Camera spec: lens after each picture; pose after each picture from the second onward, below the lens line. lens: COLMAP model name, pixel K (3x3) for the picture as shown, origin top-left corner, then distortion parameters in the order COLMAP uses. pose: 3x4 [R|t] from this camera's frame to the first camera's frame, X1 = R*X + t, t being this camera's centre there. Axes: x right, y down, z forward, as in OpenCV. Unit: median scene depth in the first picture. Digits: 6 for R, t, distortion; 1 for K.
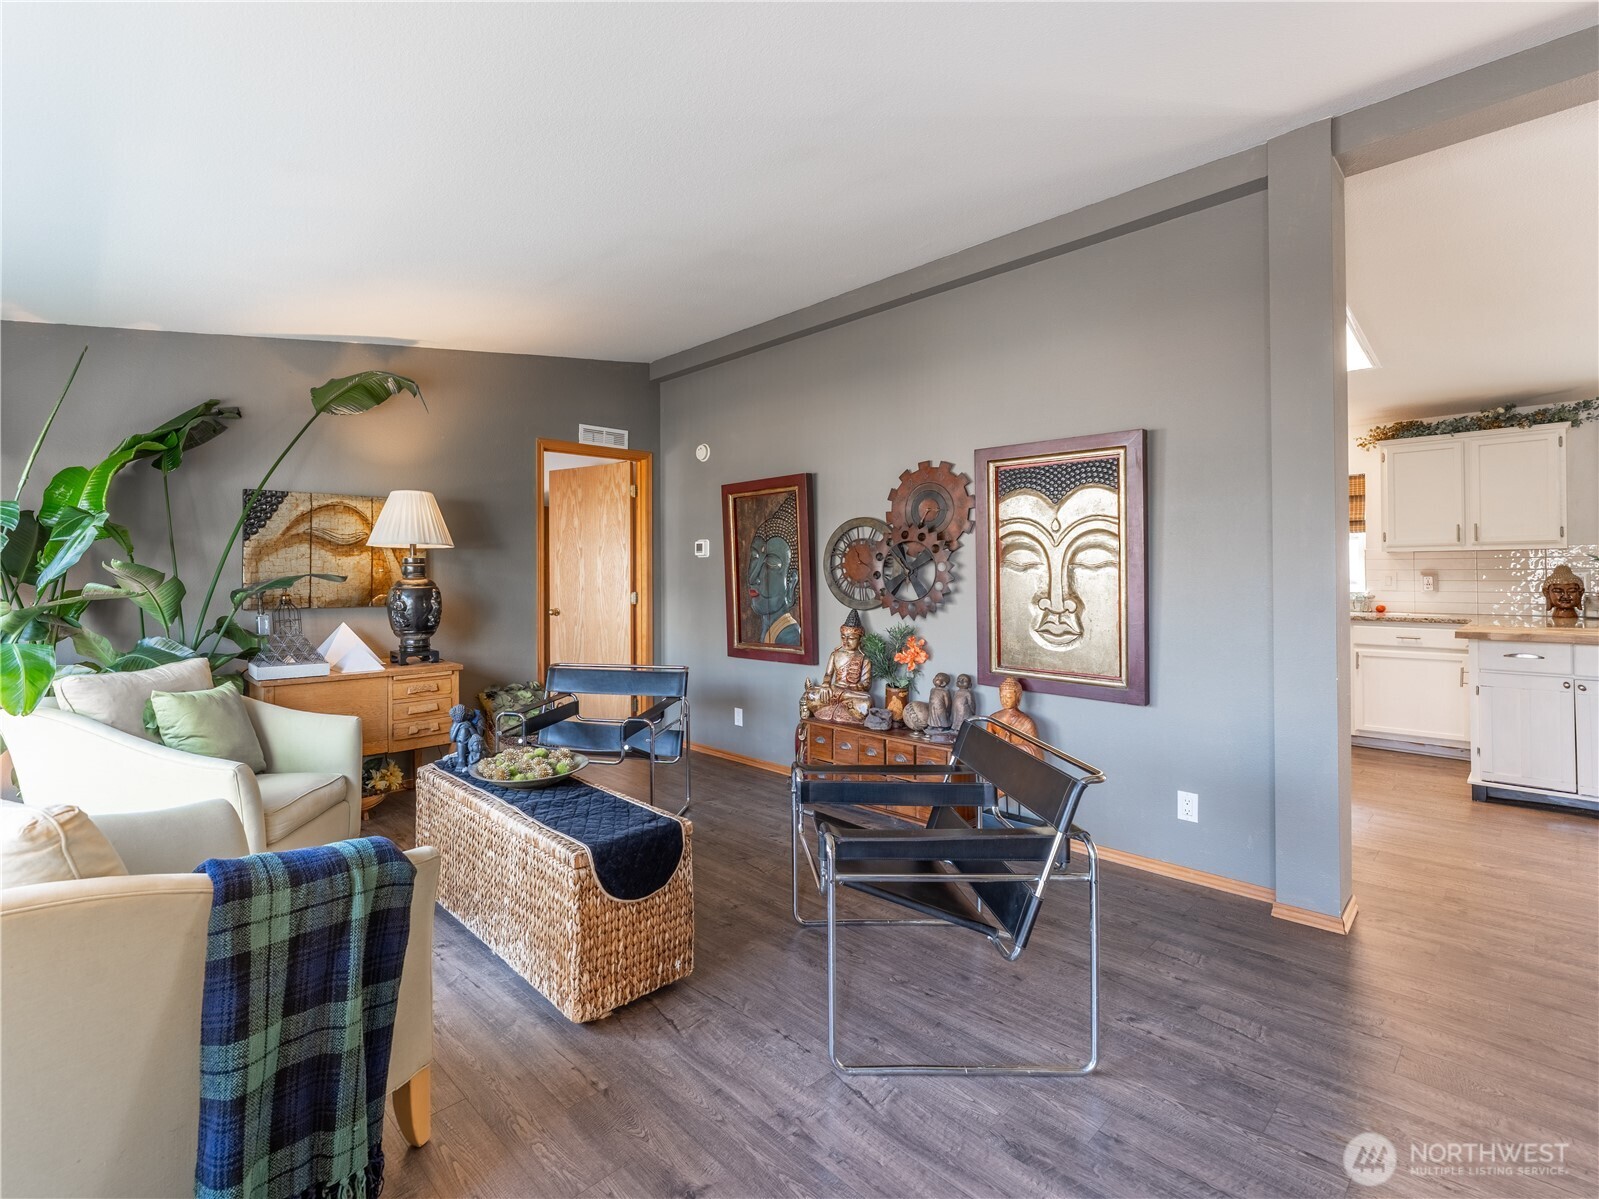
lens RADIAL K [[726.8, 0, 697.0], [0, 726.8, 572.1], [0, 0, 1]] dist [0.002407, -0.001625]
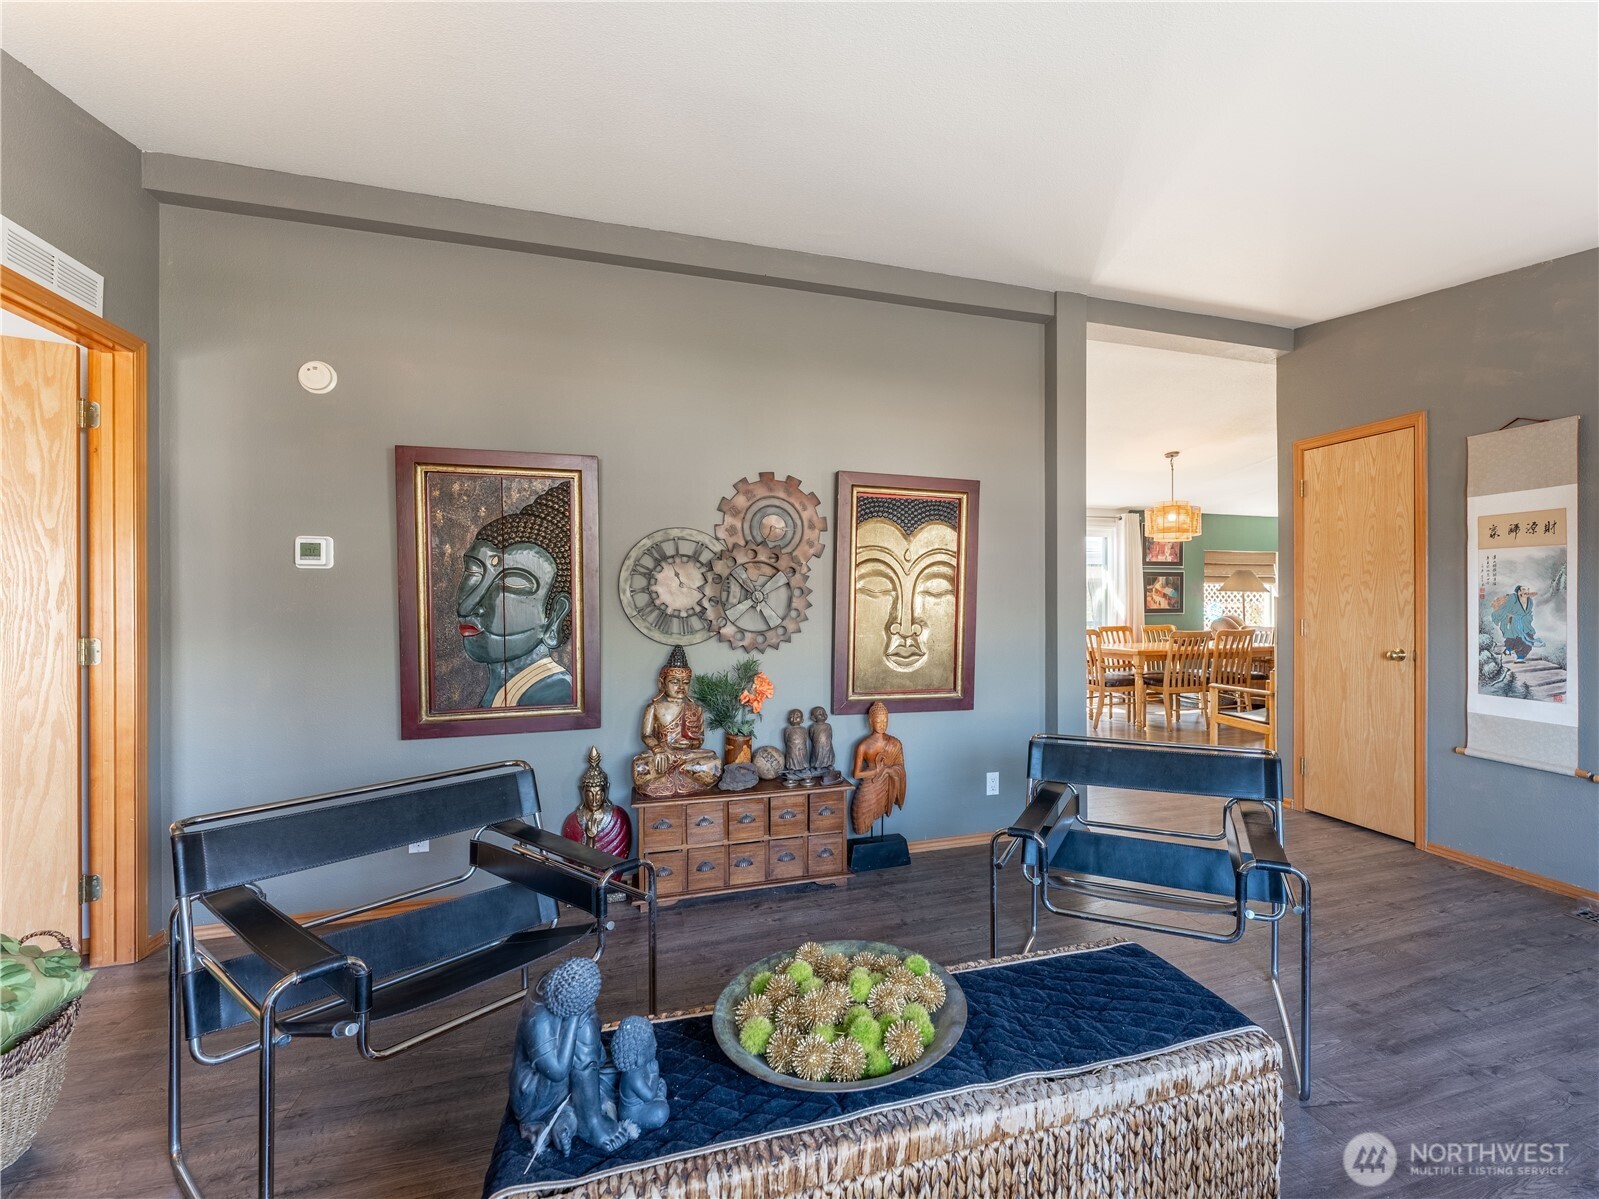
lens RADIAL K [[726.8, 0, 874.0], [0, 726.8, 603.1], [0, 0, 1]] dist [0.002407, -0.001625]
pose [[0.390548, -0.001089, 0.920582, -0.438883], [-0.004120, 0.999987, 0.002931, 0.003227], [-0.920573, -0.004937, 0.390539, 0.529468]]
